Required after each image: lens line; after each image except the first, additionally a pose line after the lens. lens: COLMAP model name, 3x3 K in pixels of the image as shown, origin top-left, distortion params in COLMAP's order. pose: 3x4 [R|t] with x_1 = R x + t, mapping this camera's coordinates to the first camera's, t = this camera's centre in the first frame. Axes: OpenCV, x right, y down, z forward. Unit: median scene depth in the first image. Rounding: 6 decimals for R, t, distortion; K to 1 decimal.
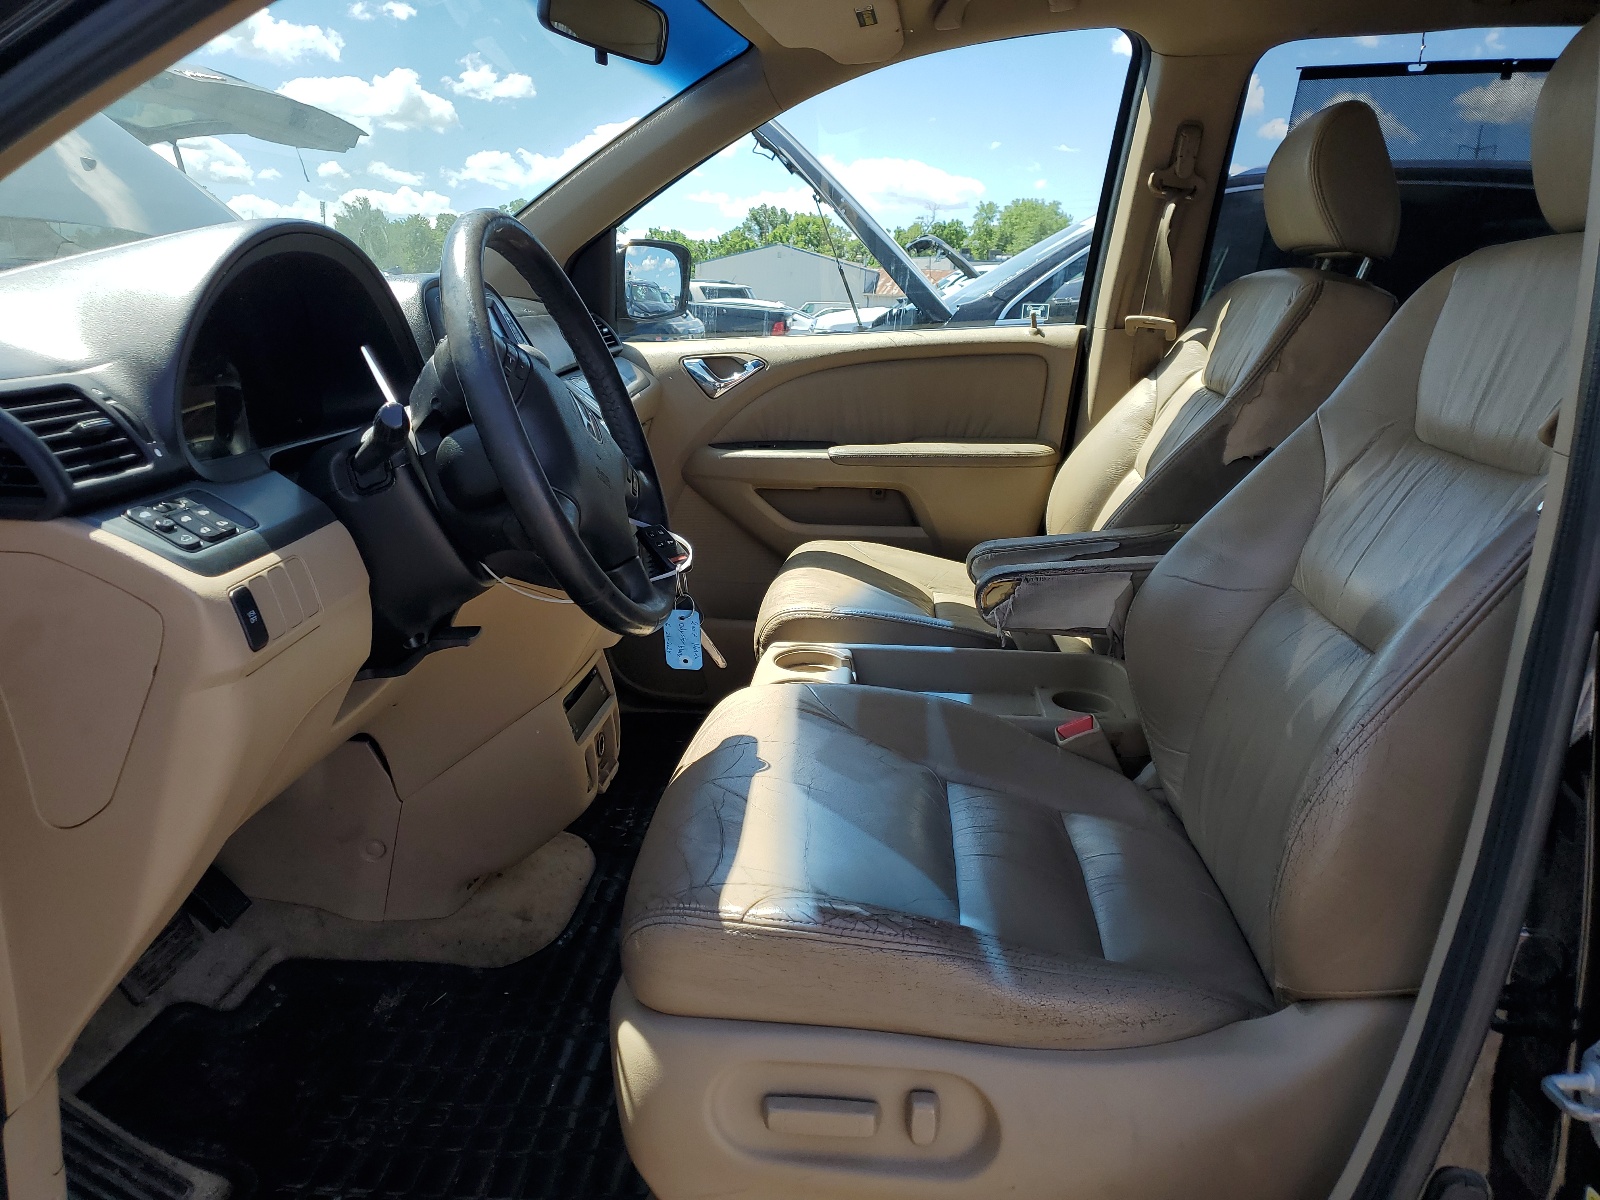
lens RADIAL K [[1209.5, 0, 800.0], [0, 1209.5, 600.0], [0, 0, 1]] dist [0.004217, 0.002808]
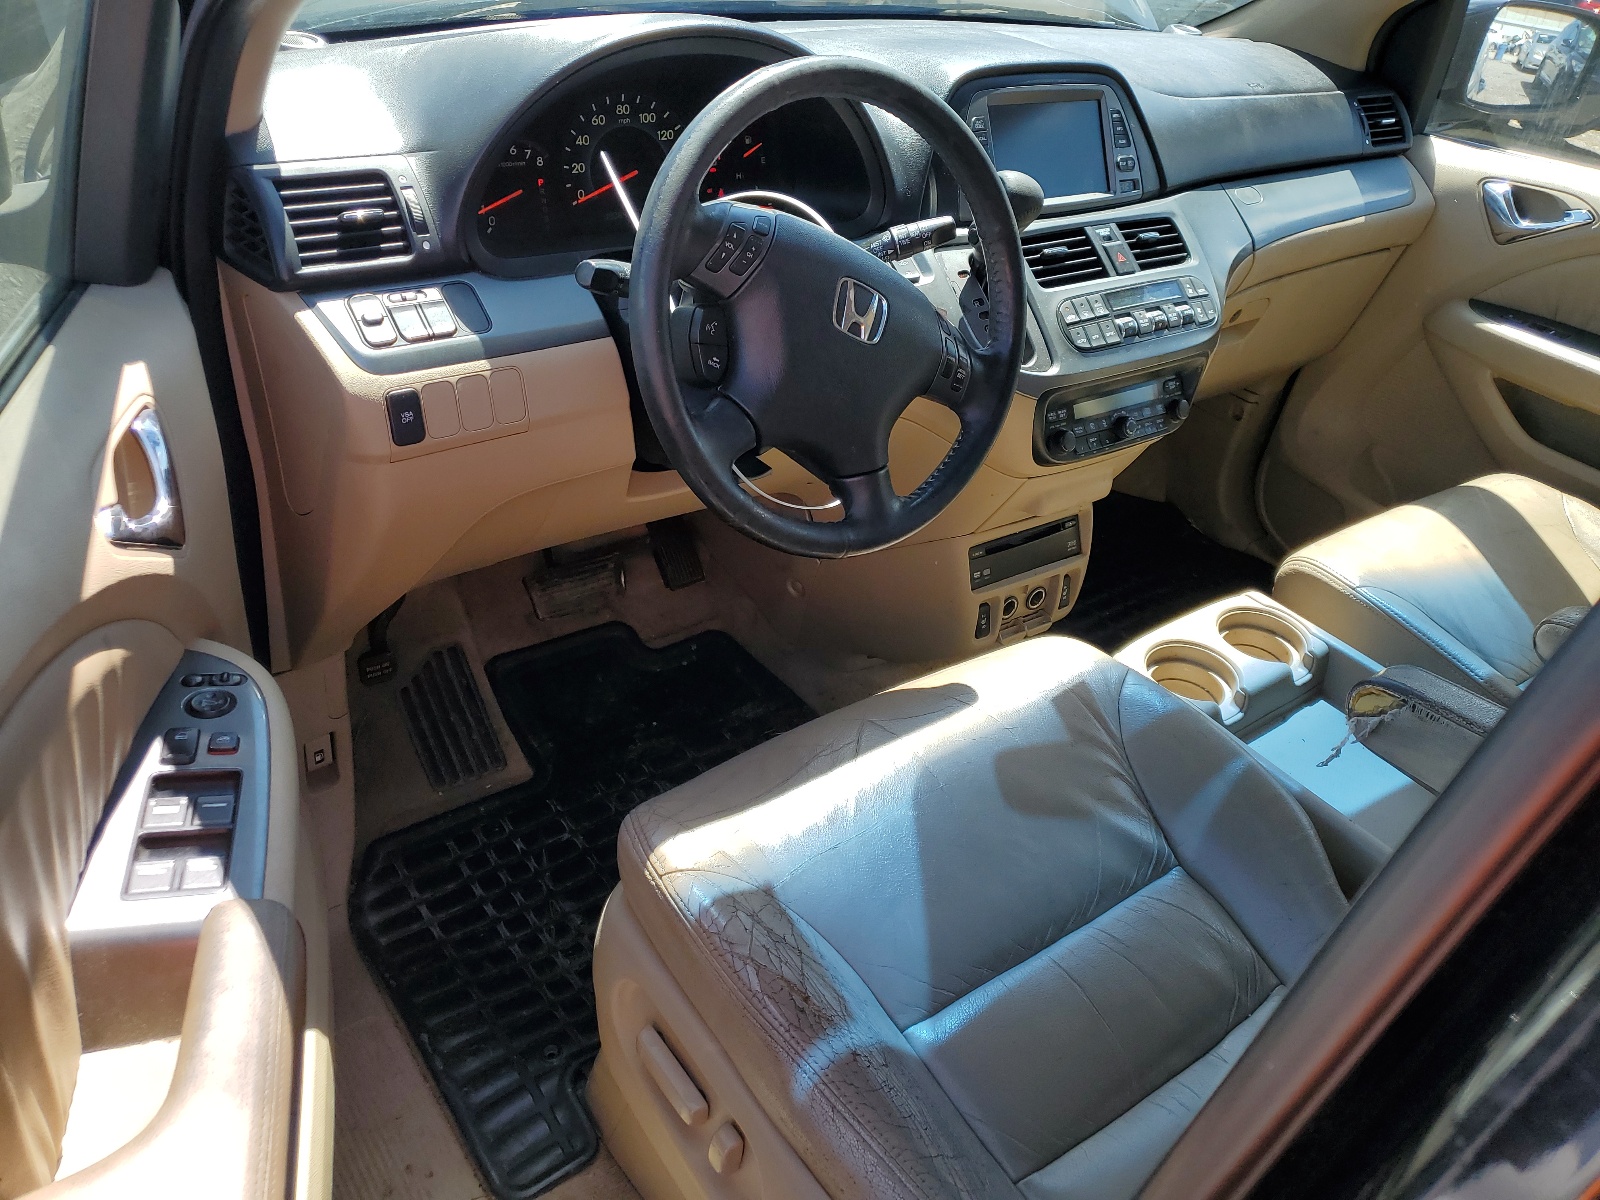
lens RADIAL K [[1209.5, 0, 800.0], [0, 1209.5, 600.0], [0, 0, 1]] dist [0.004217, 0.002808]
pose [[0.662013, 0.484592, -0.571759, 0.497315], [-0.305319, 0.871061, 0.384750, -0.361859], [0.684484, -0.080141, 0.724609, 0.371085]]
